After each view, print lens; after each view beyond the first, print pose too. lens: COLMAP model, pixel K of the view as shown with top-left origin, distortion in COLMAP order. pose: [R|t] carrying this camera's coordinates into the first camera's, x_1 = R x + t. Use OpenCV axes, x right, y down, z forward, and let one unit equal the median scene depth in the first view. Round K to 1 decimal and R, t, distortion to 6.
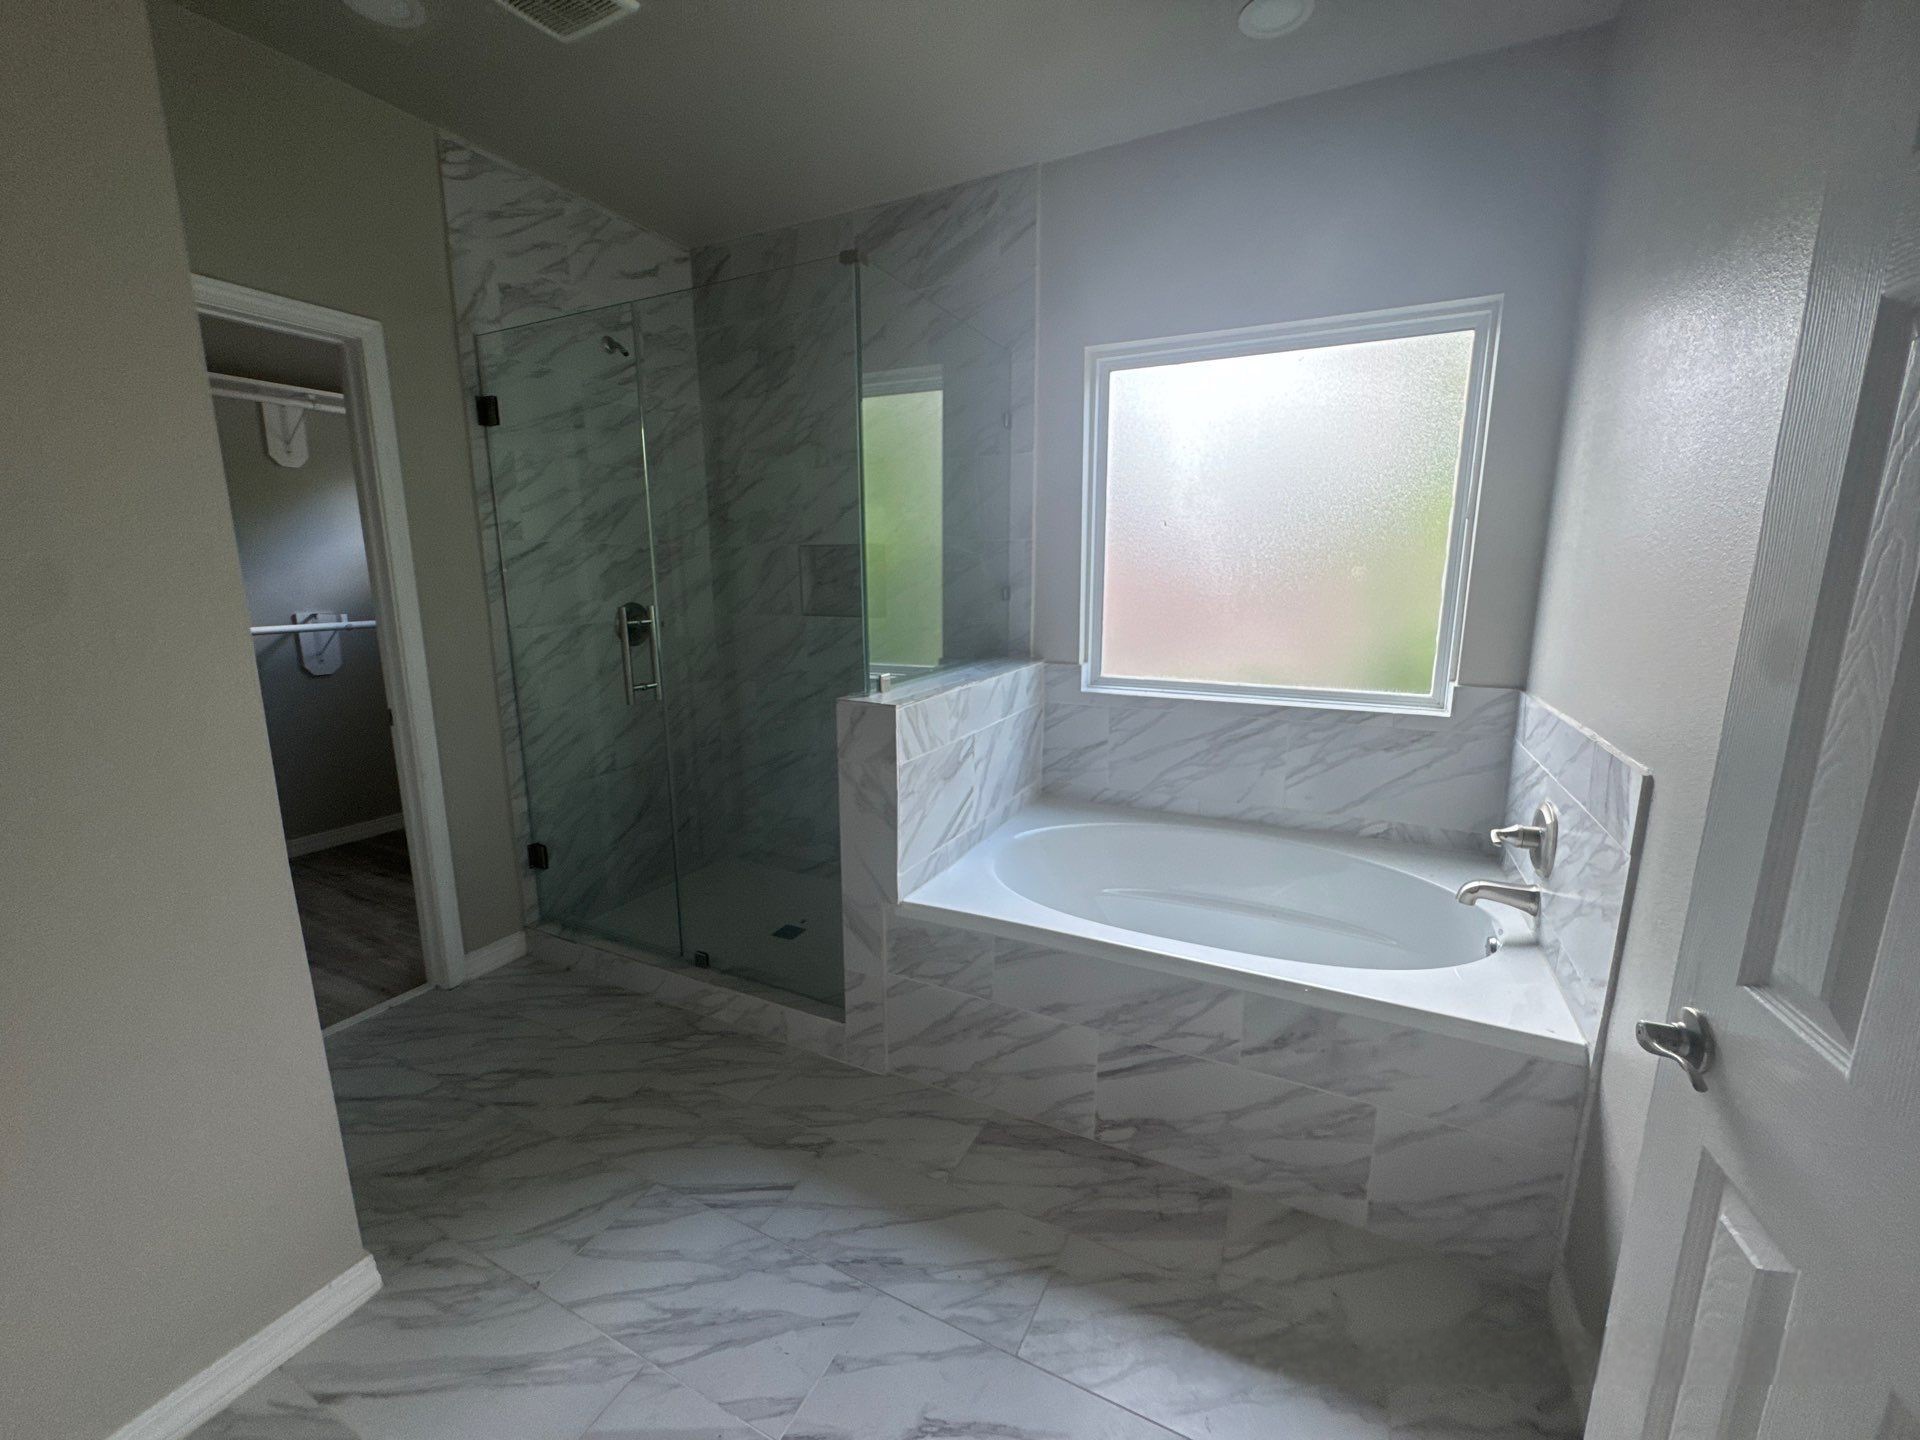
lens RADIAL K [[761.8, 0, 963.3], [0, 761.8, 718.4], [0, 0, 1]] dist [-0.014023, 0.000908]
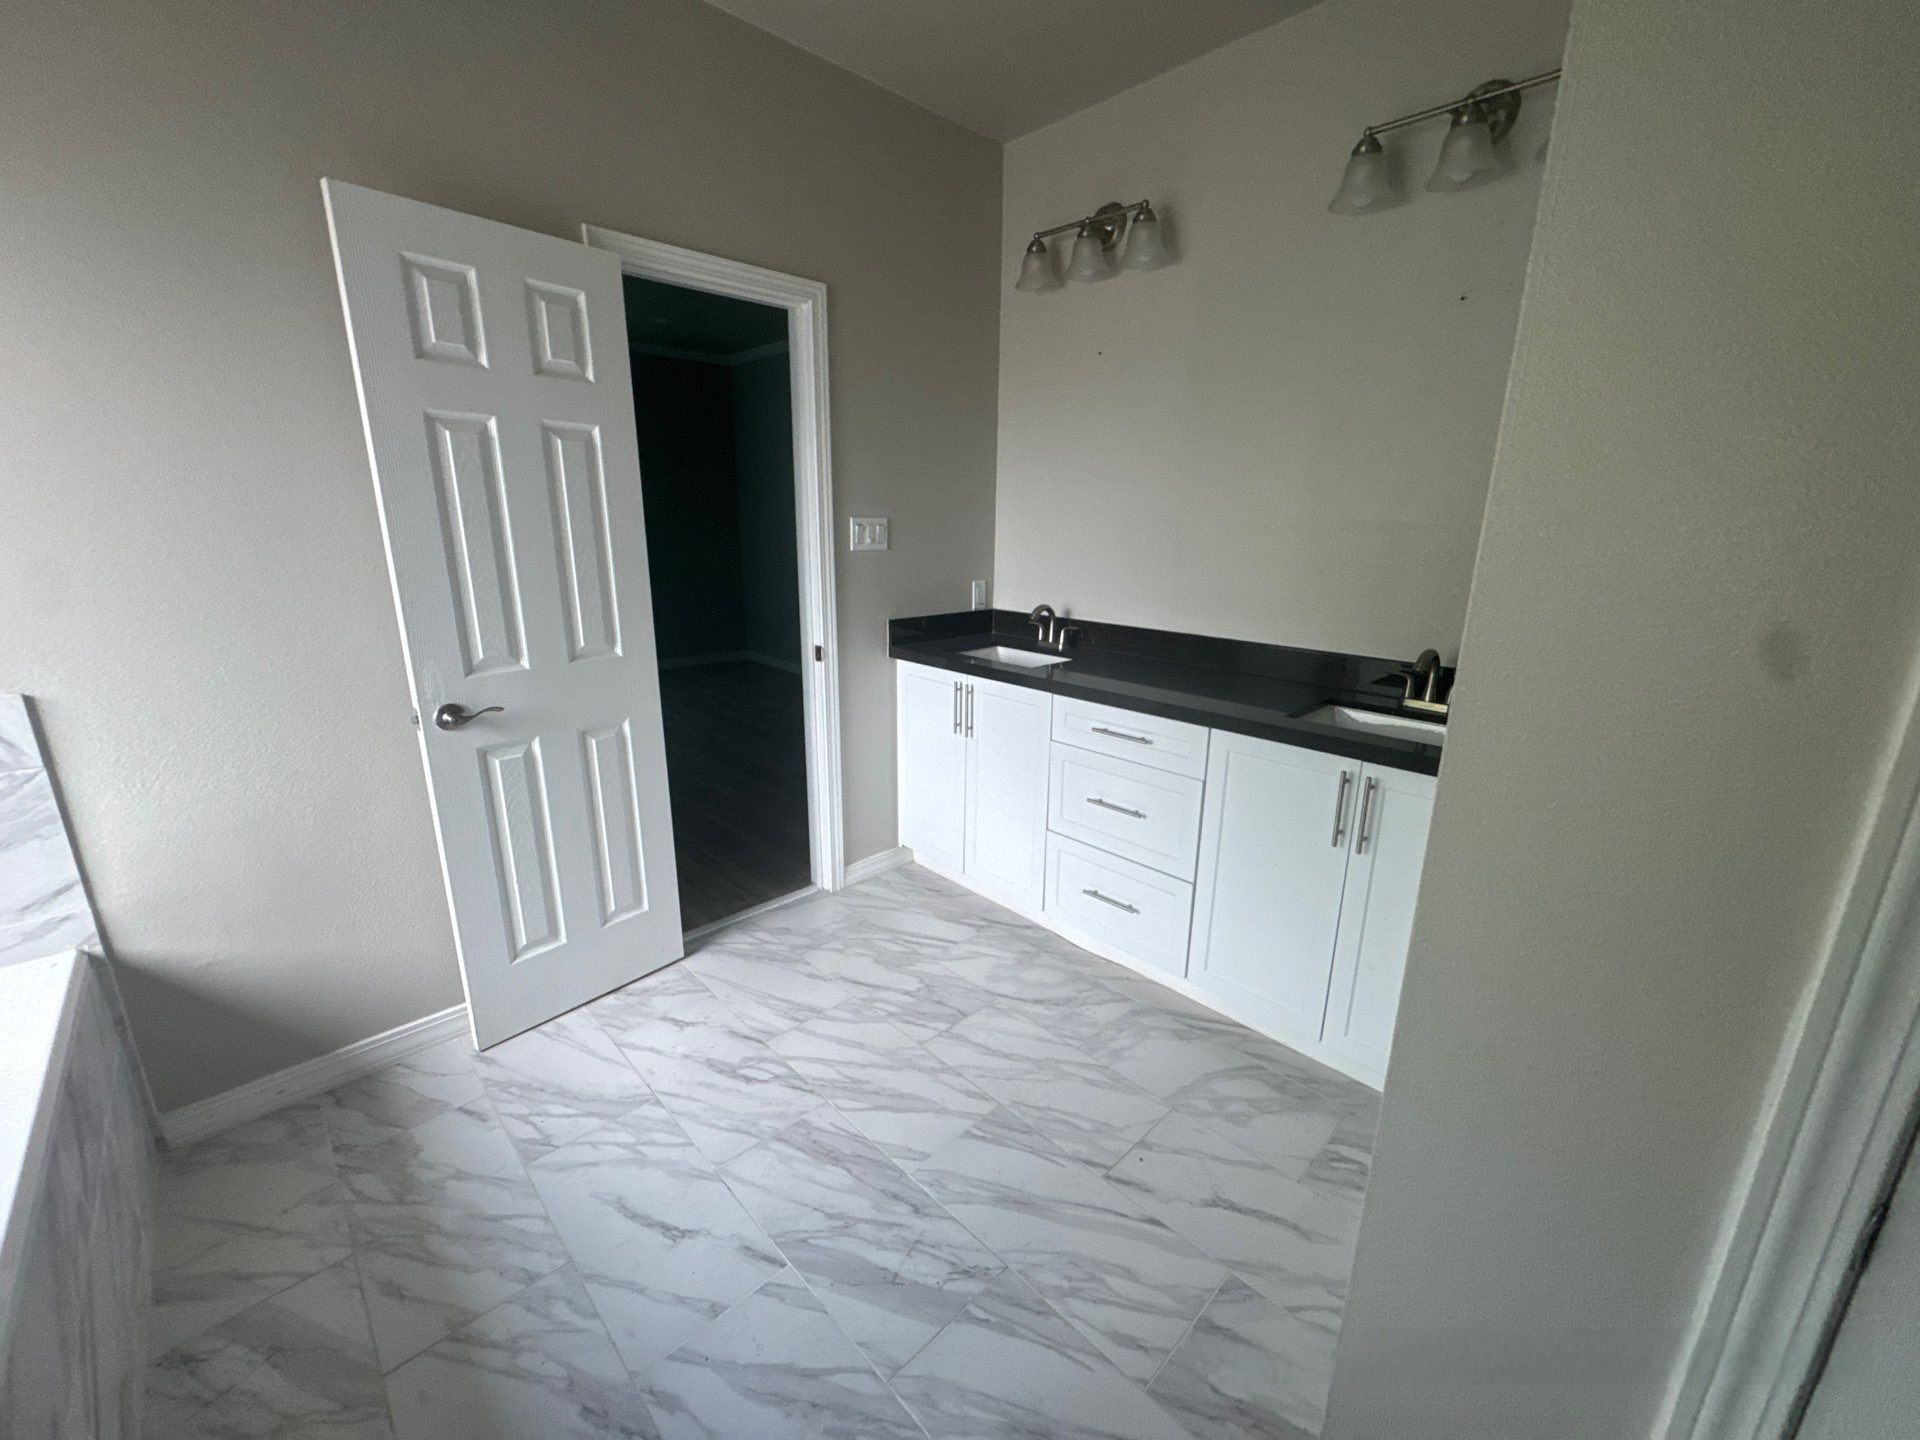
lens RADIAL K [[761.8, 0, 964.0], [0, 761.8, 716.5], [0, 0, 1]] dist [-0.014023, 0.000908]
pose [[-0.942444, -0.102900, 0.318138, -0.678847], [0.045047, 0.903719, 0.425750, -0.266140], [-0.331317, 0.415576, -0.847069, 1.329454]]
